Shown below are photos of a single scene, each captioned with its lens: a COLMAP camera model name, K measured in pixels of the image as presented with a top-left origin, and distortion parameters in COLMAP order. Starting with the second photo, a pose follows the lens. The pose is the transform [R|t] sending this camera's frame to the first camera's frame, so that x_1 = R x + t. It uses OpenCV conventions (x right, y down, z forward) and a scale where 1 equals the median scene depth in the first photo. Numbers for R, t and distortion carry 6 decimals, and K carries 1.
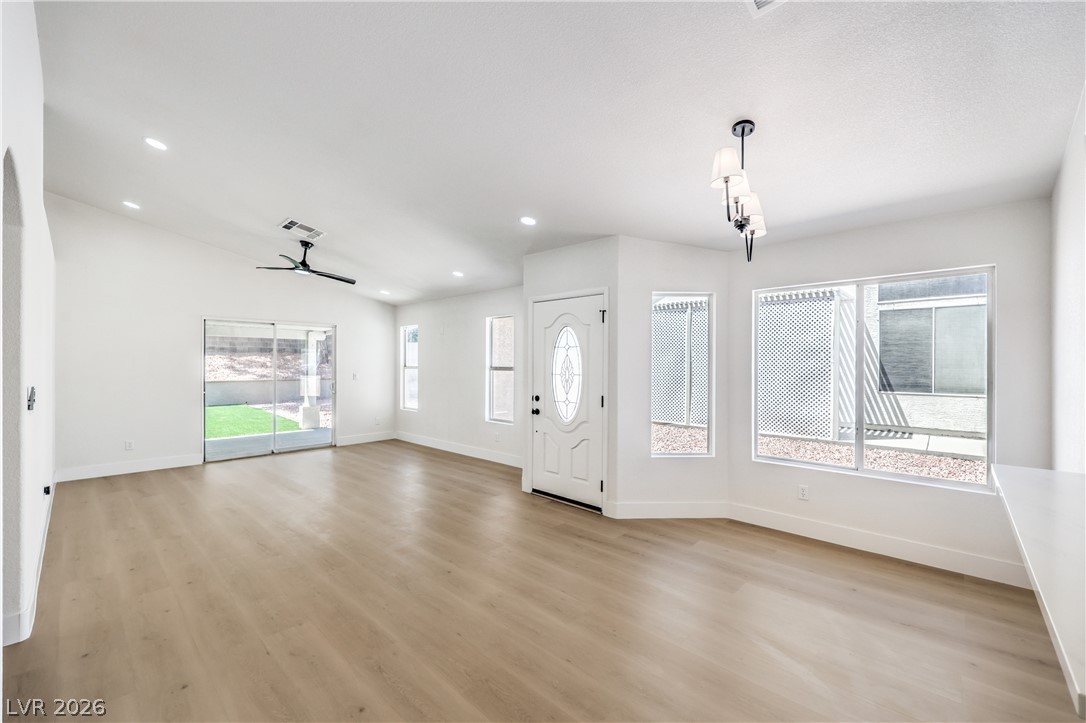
lens RADIAL K [[440.8, 0, 545.3], [0, 440.8, 366.5], [0, 0, 1]] dist [-0.001113, 0.000083]
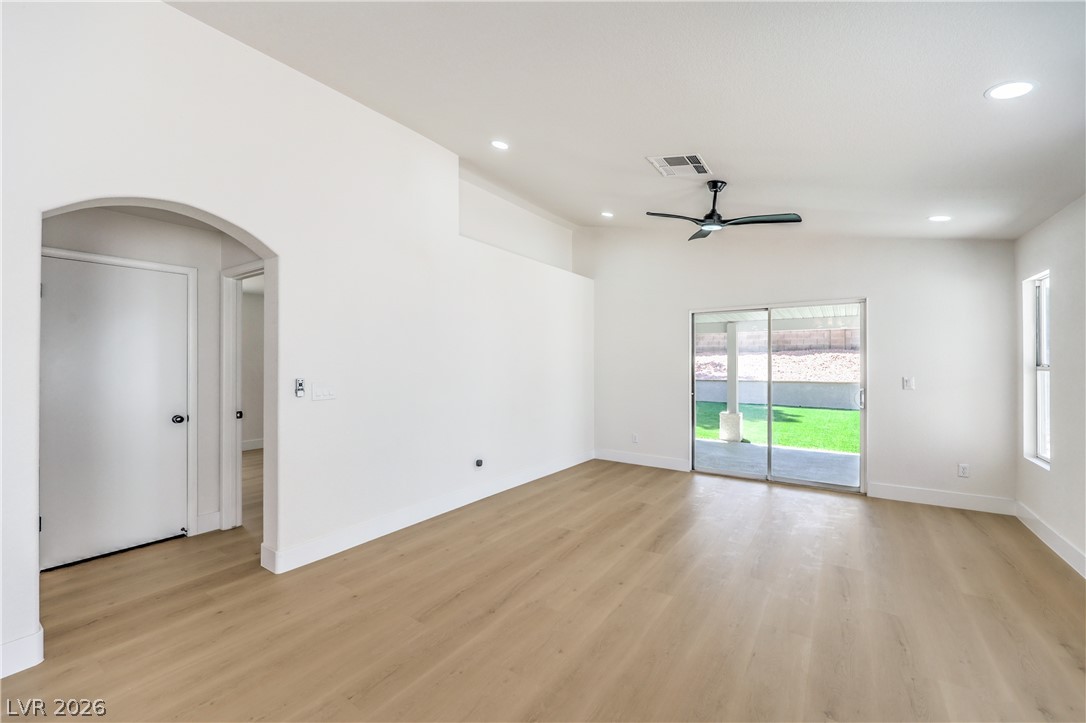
lens RADIAL K [[433.1, 0, 543.0], [0, 433.1, 361.5], [0, 0, 1]] dist [-0.001372, 0.000012]
pose [[0.138733, -0.008782, -0.990291, 0.077736], [-0.002090, 0.999956, -0.009160, 0.001389], [0.990328, 0.003341, 0.138709, 0.629800]]
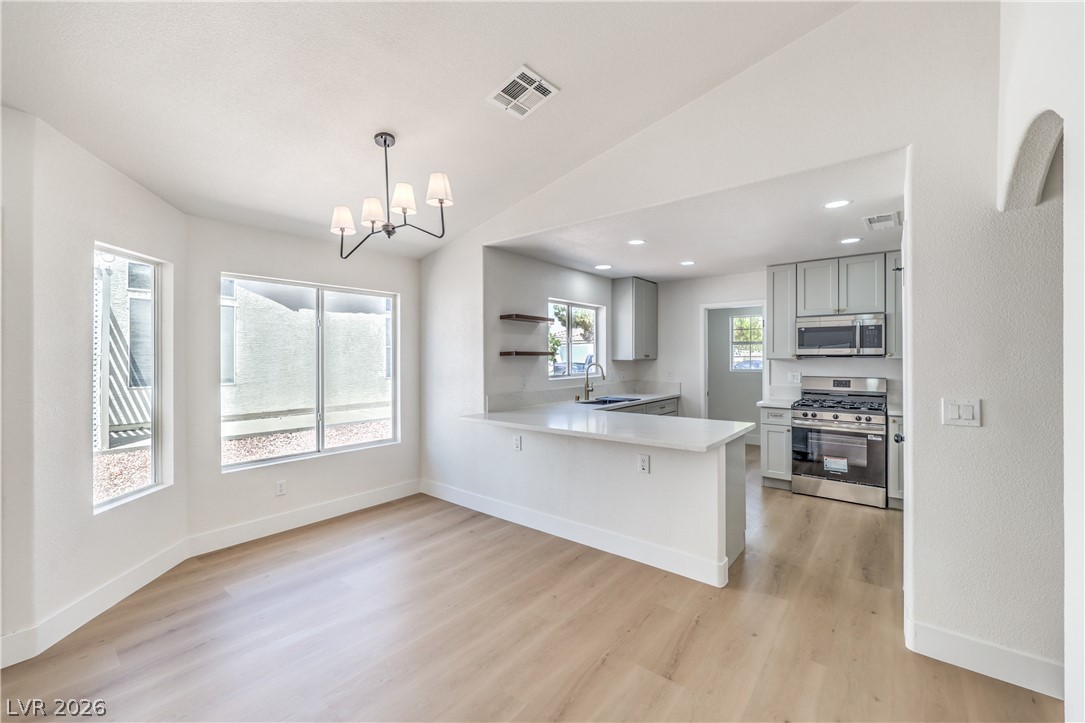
lens RADIAL K [[440.7, 0, 543.0], [0, 440.7, 357.5], [0, 0, 1]] dist [-0.001328, -0.000123]
pose [[-0.071709, -0.005684, 0.997409, -0.288248], [0.006515, 0.999960, 0.006167, -0.006541], [-0.997404, 0.006940, -0.071669, 0.310635]]
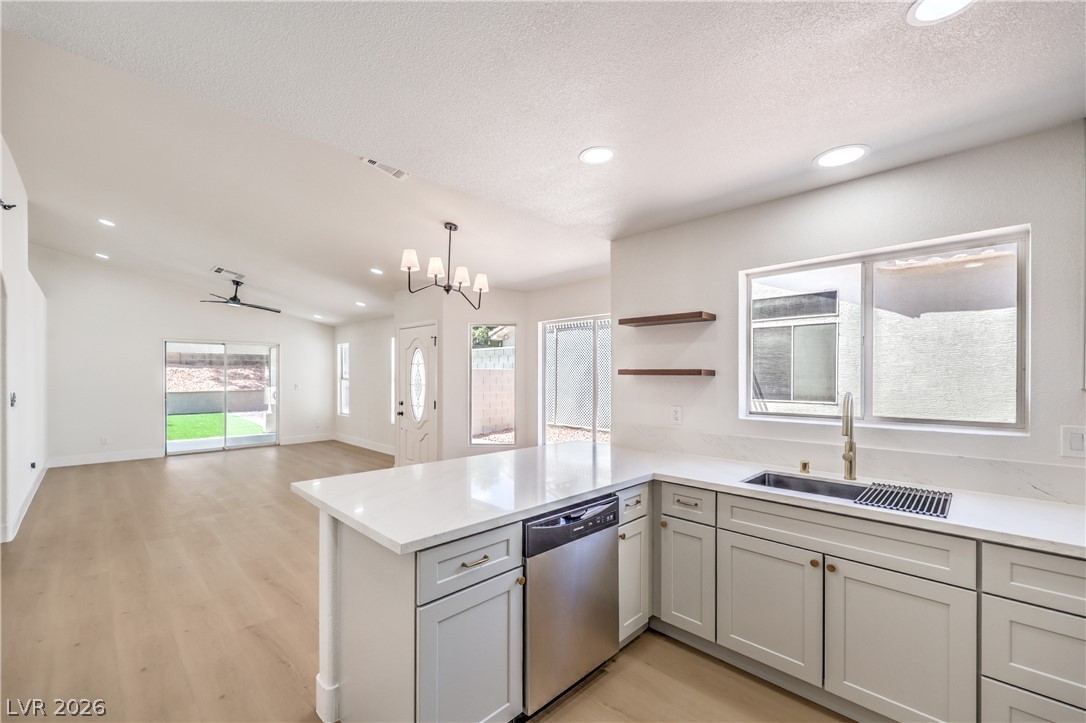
lens RADIAL K [[451.2, 0, 540.4], [0, 451.2, 378.5], [0, 0, 1]] dist [-0.002147, -0.000005]
pose [[0.999334, -0.002676, -0.036390, 0.369445], [0.002806, 0.999990, 0.003534, -0.003536], [0.036381, -0.003634, 0.999331, -0.262049]]
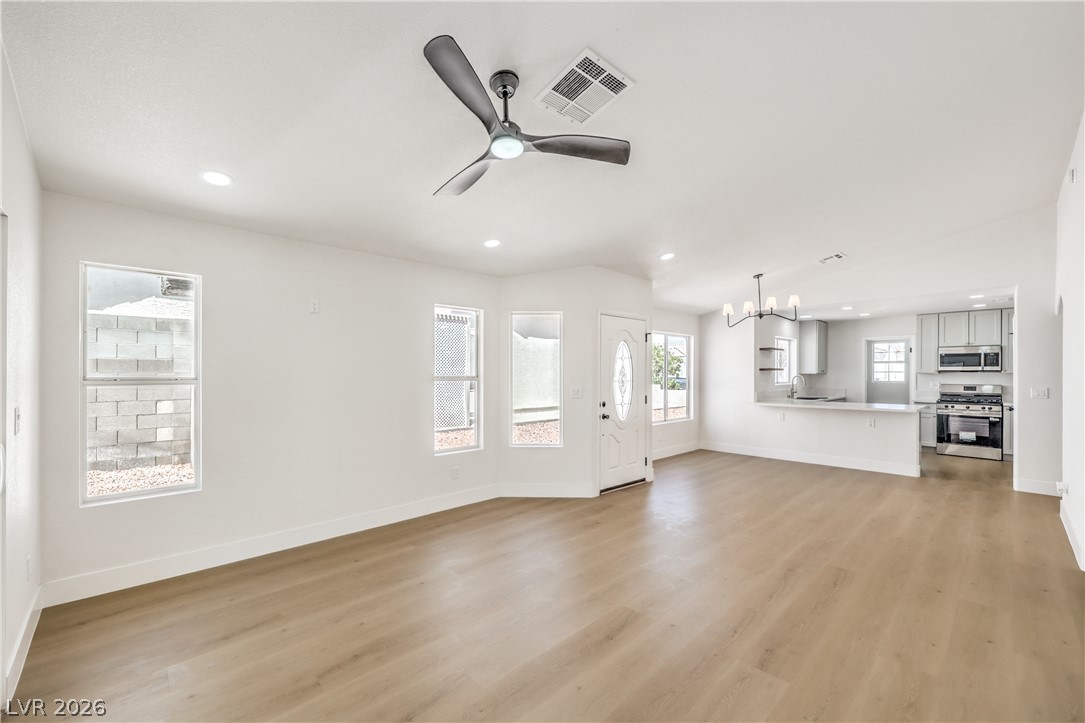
lens RADIAL K [[440.6, 0, 540.9], [0, 440.6, 373.2], [0, 0, 1]] dist [-0.000623, -0.000045]
pose [[0.062194, -0.007027, 0.998039, -0.928333], [0.004140, 0.999968, 0.006783, -0.009398], [-0.998055, 0.003710, 0.062221, 0.918284]]
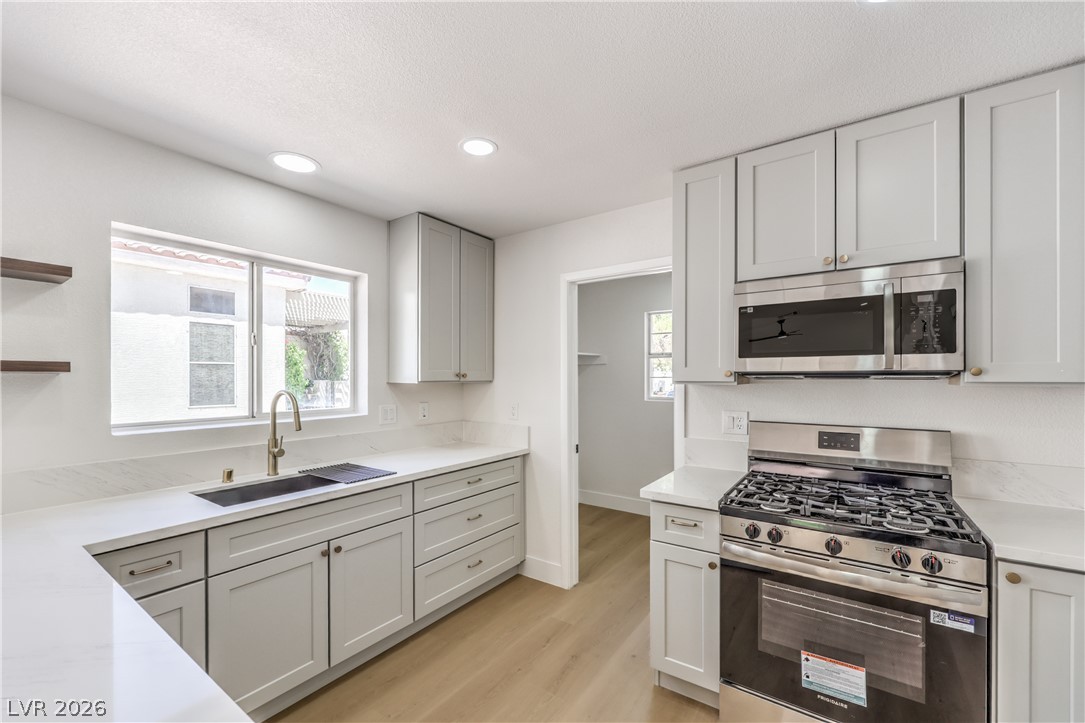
lens RADIAL K [[450.7, 0, 539.9], [0, 450.7, 378.5], [0, 0, 1]] dist [-0.002147, -0.000005]
pose [[-0.141363, -0.005634, 0.989942, 0.188346], [0.003757, 0.999974, 0.006228, -0.001273], [-0.989951, 0.004600, -0.141338, -0.031728]]
